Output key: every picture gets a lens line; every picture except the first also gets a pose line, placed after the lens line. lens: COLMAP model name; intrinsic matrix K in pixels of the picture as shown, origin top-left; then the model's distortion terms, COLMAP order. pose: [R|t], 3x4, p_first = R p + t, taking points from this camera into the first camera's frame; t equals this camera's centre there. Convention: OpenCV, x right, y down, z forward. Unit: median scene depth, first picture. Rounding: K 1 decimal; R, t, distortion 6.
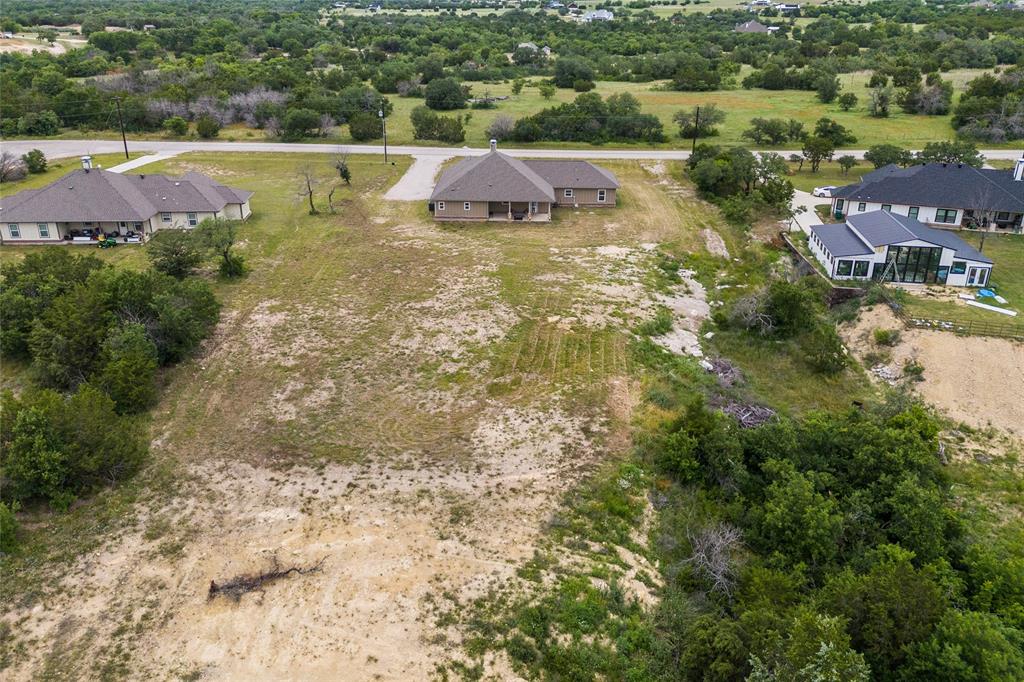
lens RADIAL K [[503.9, 0, 512.0], [0, 503.9, 340.0], [0, 0, 1]] dist [0.003872, -0.001108]
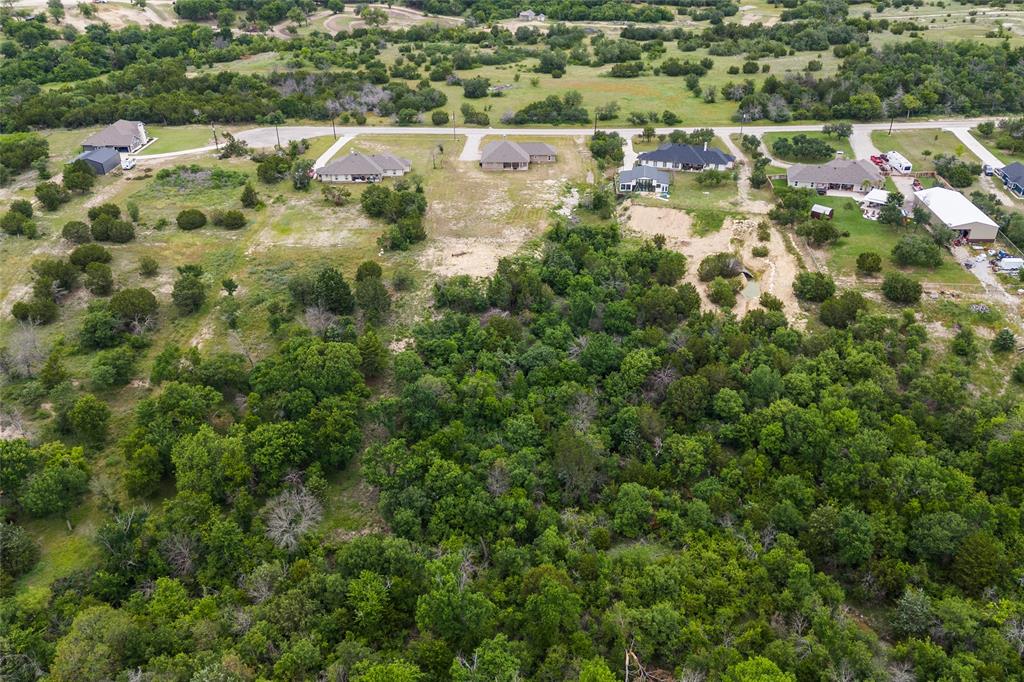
lens RADIAL K [[503.9, 0, 513.0], [0, 503.9, 344.7], [0, 0, 1]] dist [0.003872, -0.001108]
pose [[0.999787, -0.010433, -0.017818, 0.040017], [0.013019, 0.988323, 0.151816, 0.268164], [0.016026, -0.152015, 0.988248, -1.768768]]
